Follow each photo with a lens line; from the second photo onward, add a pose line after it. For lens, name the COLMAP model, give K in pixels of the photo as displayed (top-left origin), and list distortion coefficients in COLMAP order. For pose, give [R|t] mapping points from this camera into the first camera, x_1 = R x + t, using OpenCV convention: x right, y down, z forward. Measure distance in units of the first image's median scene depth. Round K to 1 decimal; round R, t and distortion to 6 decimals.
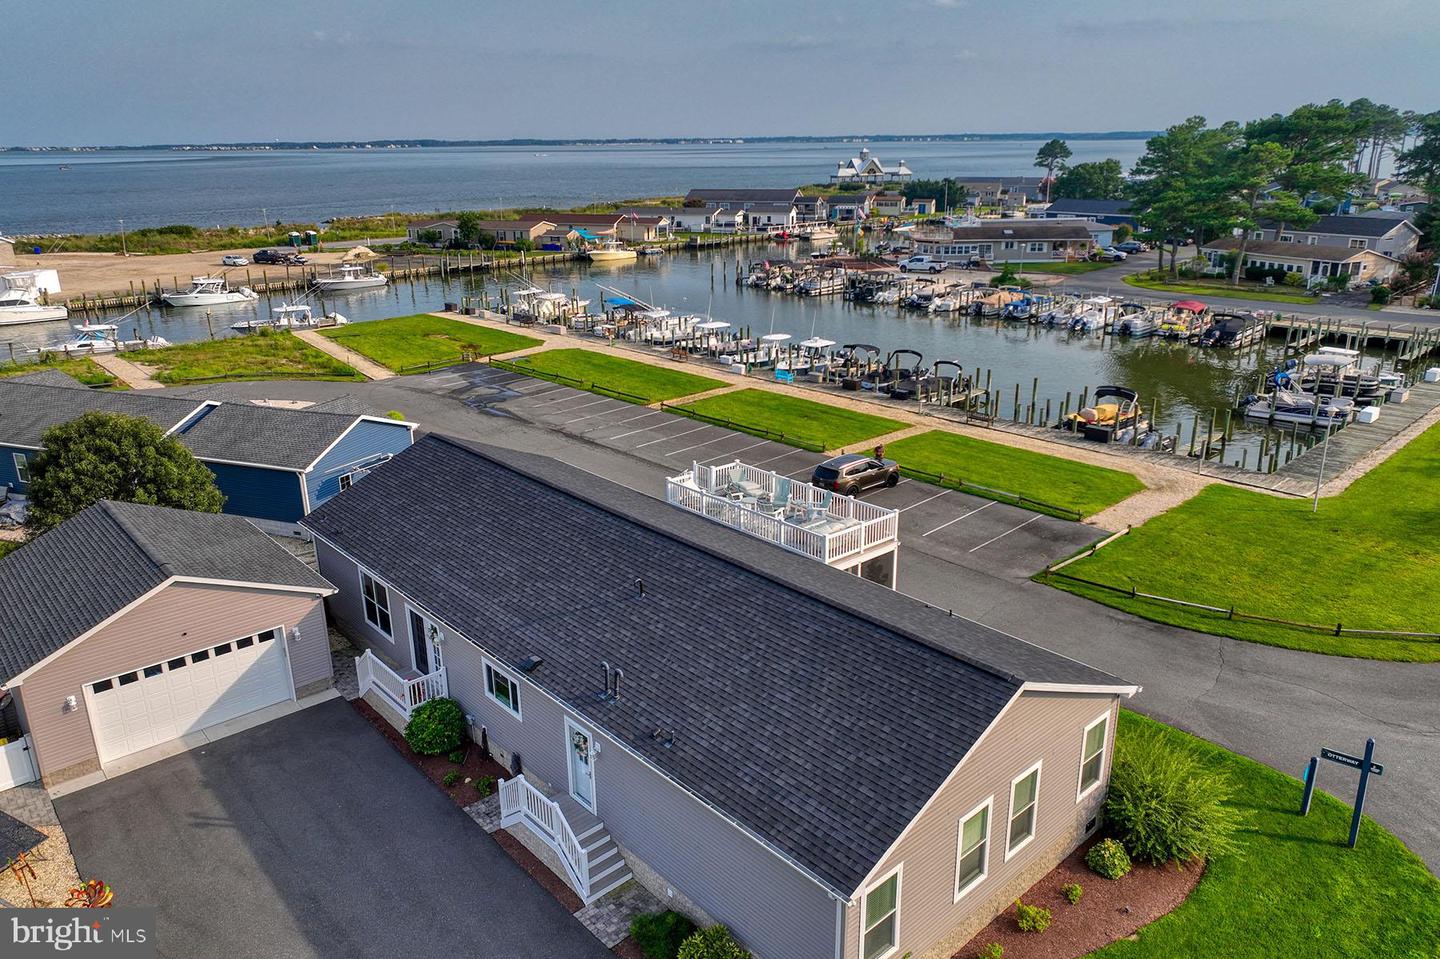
lens RADIAL K [[1012.1, 0, 725.4], [0, 1012.1, 471.9], [0, 0, 1]] dist [-0.004380, 0.020227]
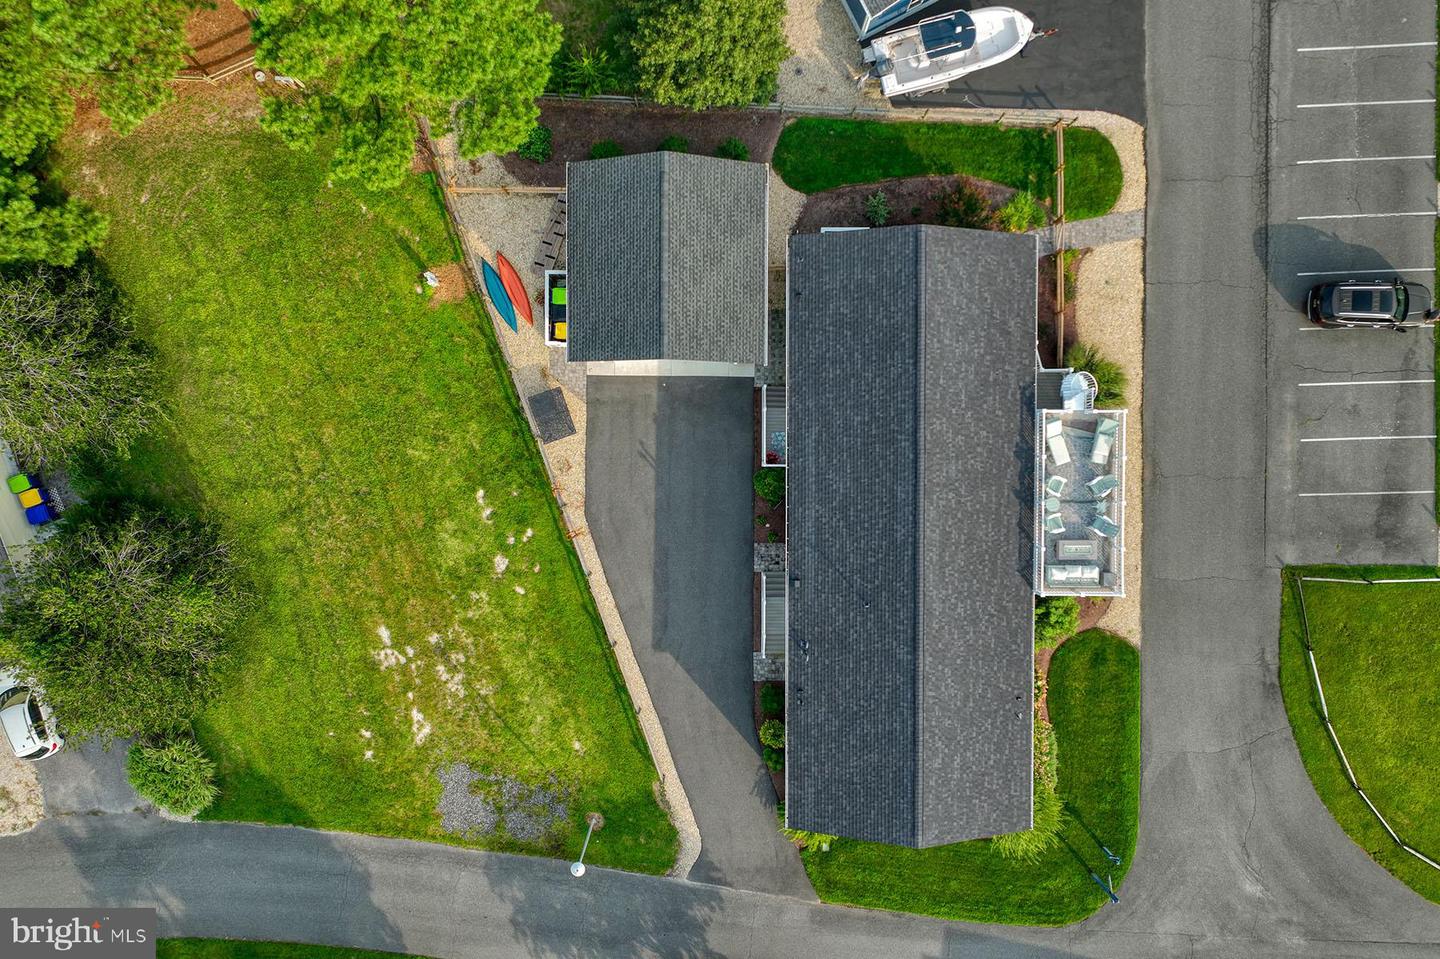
lens RADIAL K [[1012.1, 0, 721.3], [0, 1012.1, 477.9], [0, 0, 1]] dist [-0.004380, 0.020227]
pose [[0.739815, 0.672283, 0.026632, -0.110104], [-0.213143, 0.196641, 0.957028, -0.358107], [0.638156, -0.713701, 0.288770, 0.135601]]
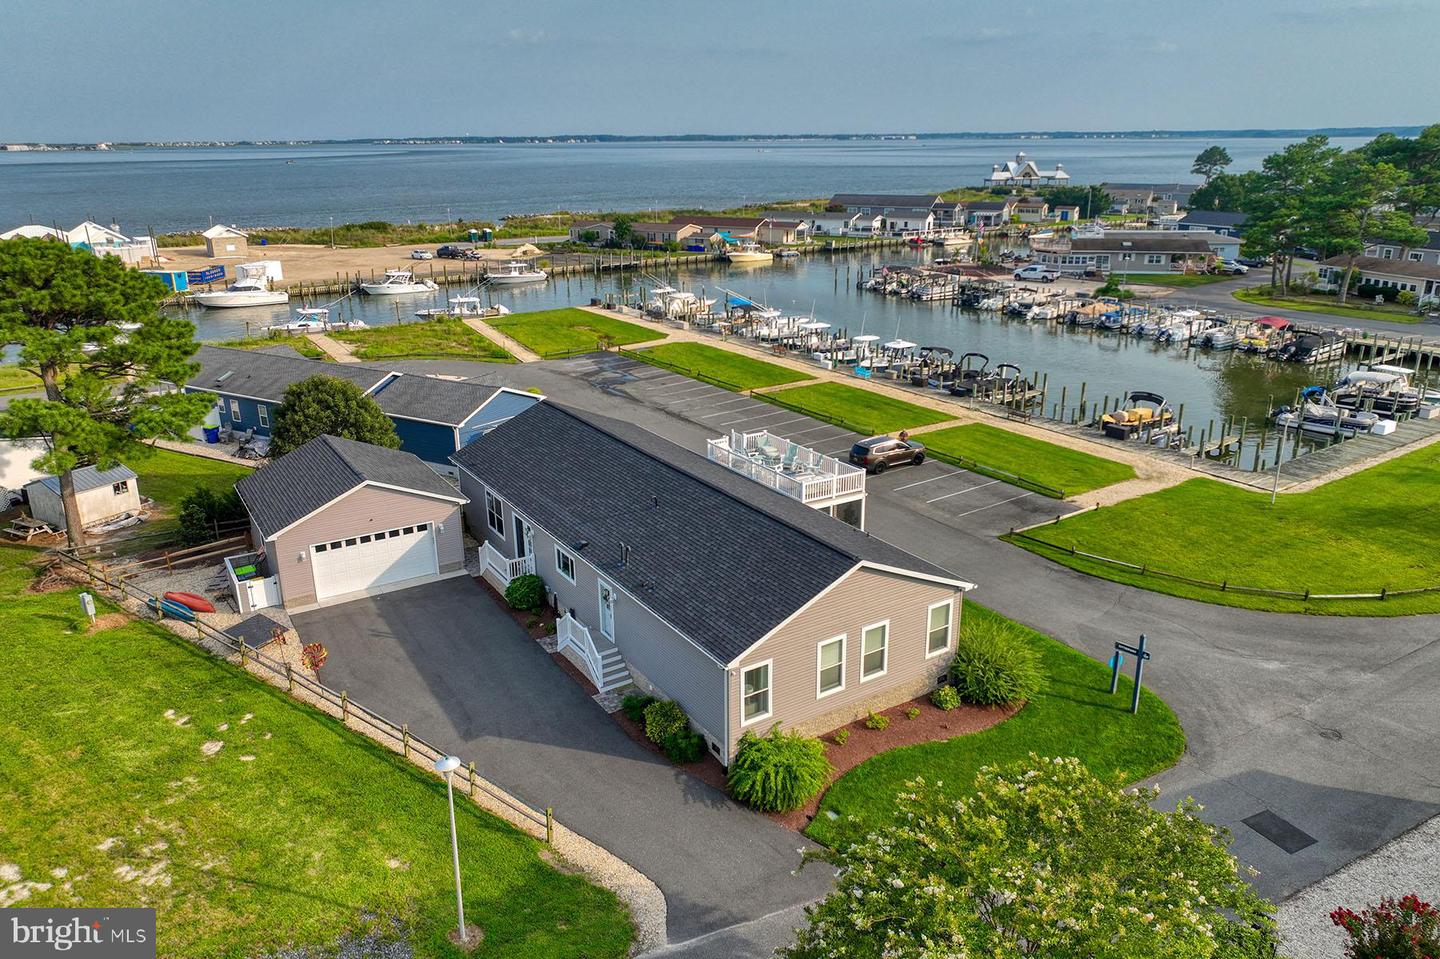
lens RADIAL K [[1012.1, 0, 725.5], [0, 1012.1, 476.6], [0, 0, 1]] dist [-0.004380, 0.020227]
pose [[0.987019, 0.054923, -0.150920, 0.062192], [-0.053629, 0.998481, 0.012629, 0.013197], [0.151384, -0.004371, 0.988465, -0.120833]]
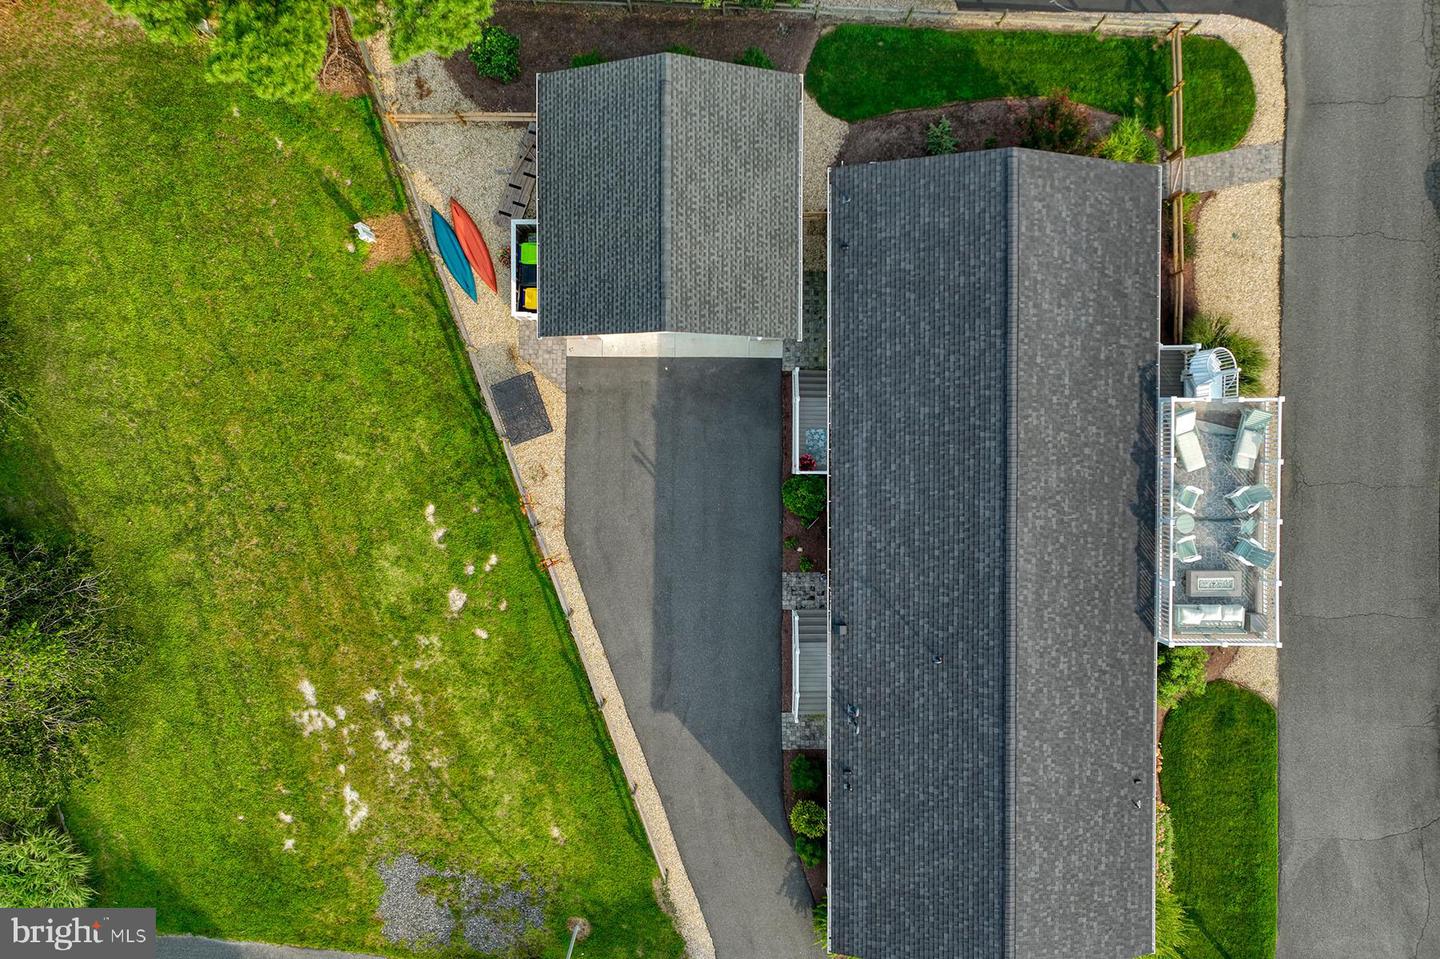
lens RADIAL K [[1012.1, 0, 722.3], [0, 1012.1, 477.8], [0, 0, 1]] dist [-0.004380, 0.020227]
pose [[0.741780, 0.670205, 0.024243, -0.113685], [-0.210869, 0.198769, 0.957092, -0.259134], [0.636629, -0.715064, 0.288768, 0.164007]]
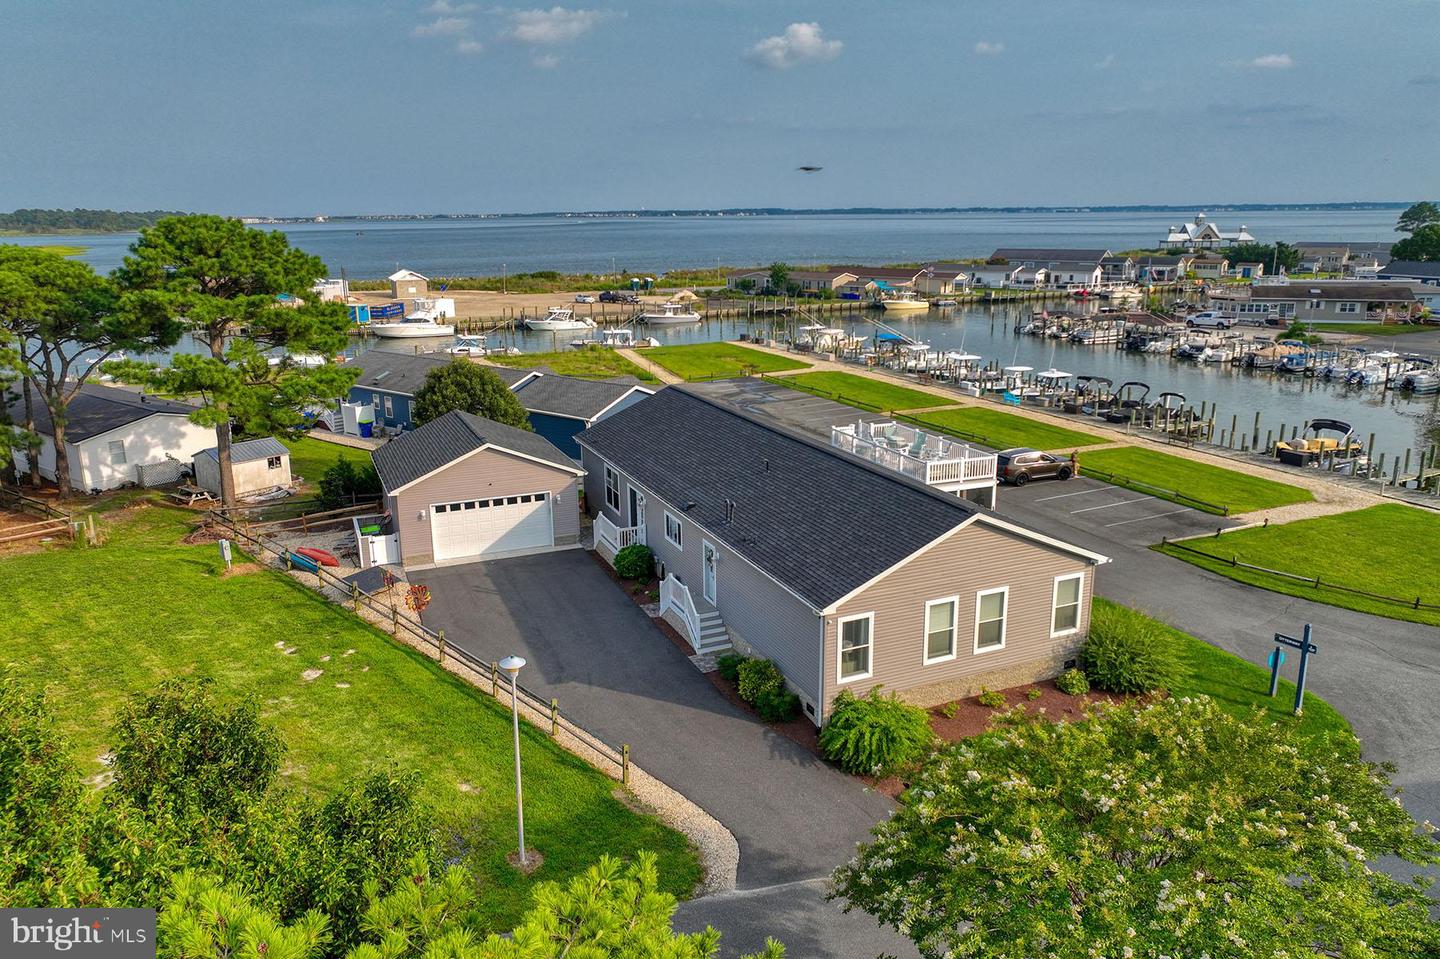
lens RADIAL K [[1012.1, 0, 725.5], [0, 1012.1, 475.9], [0, 0, 1]] dist [-0.004380, 0.020227]
pose [[0.949252, 0.082137, -0.303602, 0.076537], [-0.099901, 0.994050, -0.043420, 0.050252], [0.298229, 0.071547, 0.951809, -0.101169]]
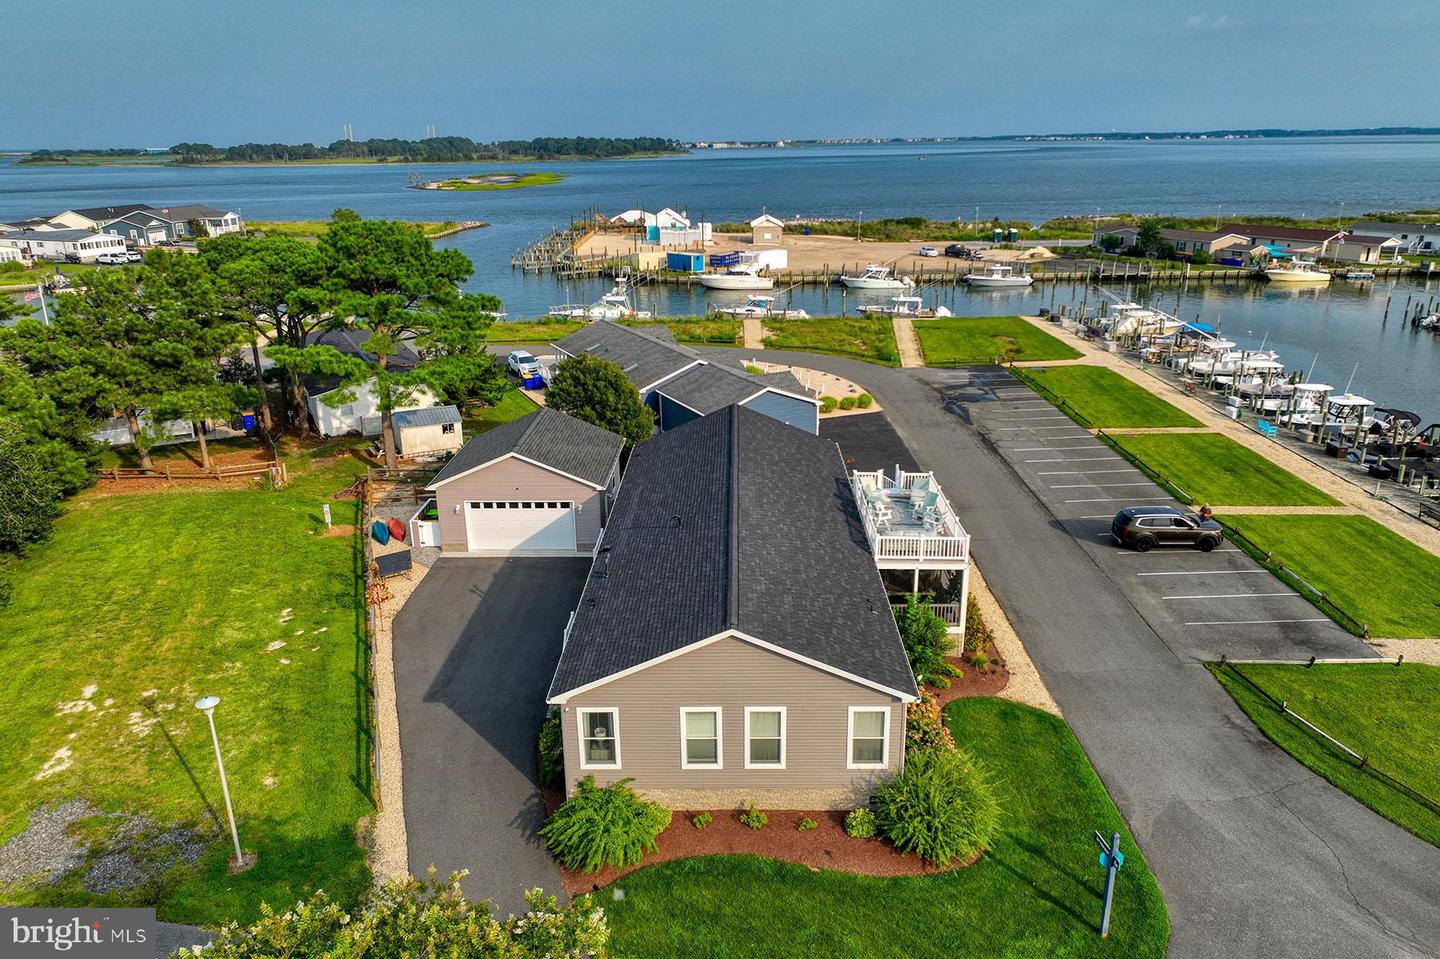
lens RADIAL K [[1012.1, 0, 724.4], [0, 1012.1, 478.6], [0, 0, 1]] dist [-0.004380, 0.020227]
pose [[0.731310, 0.219145, -0.645880, 0.224404], [-0.209322, 0.973390, 0.093259, -0.023855], [0.649130, 0.066995, 0.757721, -0.014183]]
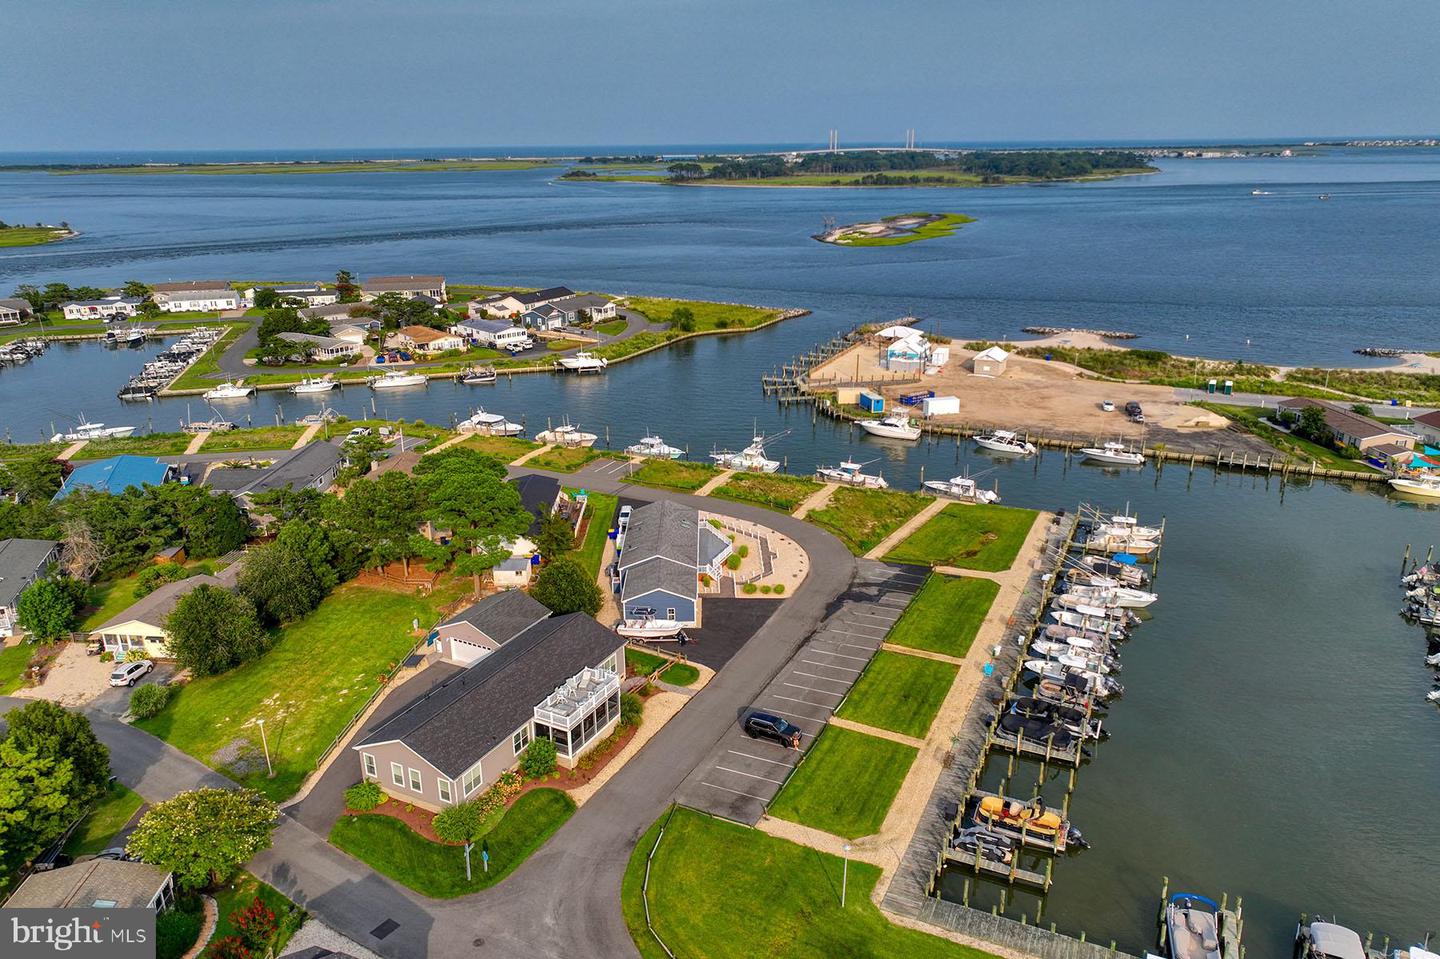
lens RADIAL K [[1012.1, 0, 724.3], [0, 1012.1, 487.2], [0, 0, 1]] dist [-0.004380, 0.020227]
pose [[0.358531, 0.311025, -0.880181, 0.770230], [-0.284402, 0.934436, 0.214348, -0.377190], [0.889140, 0.173475, 0.423481, 0.056820]]
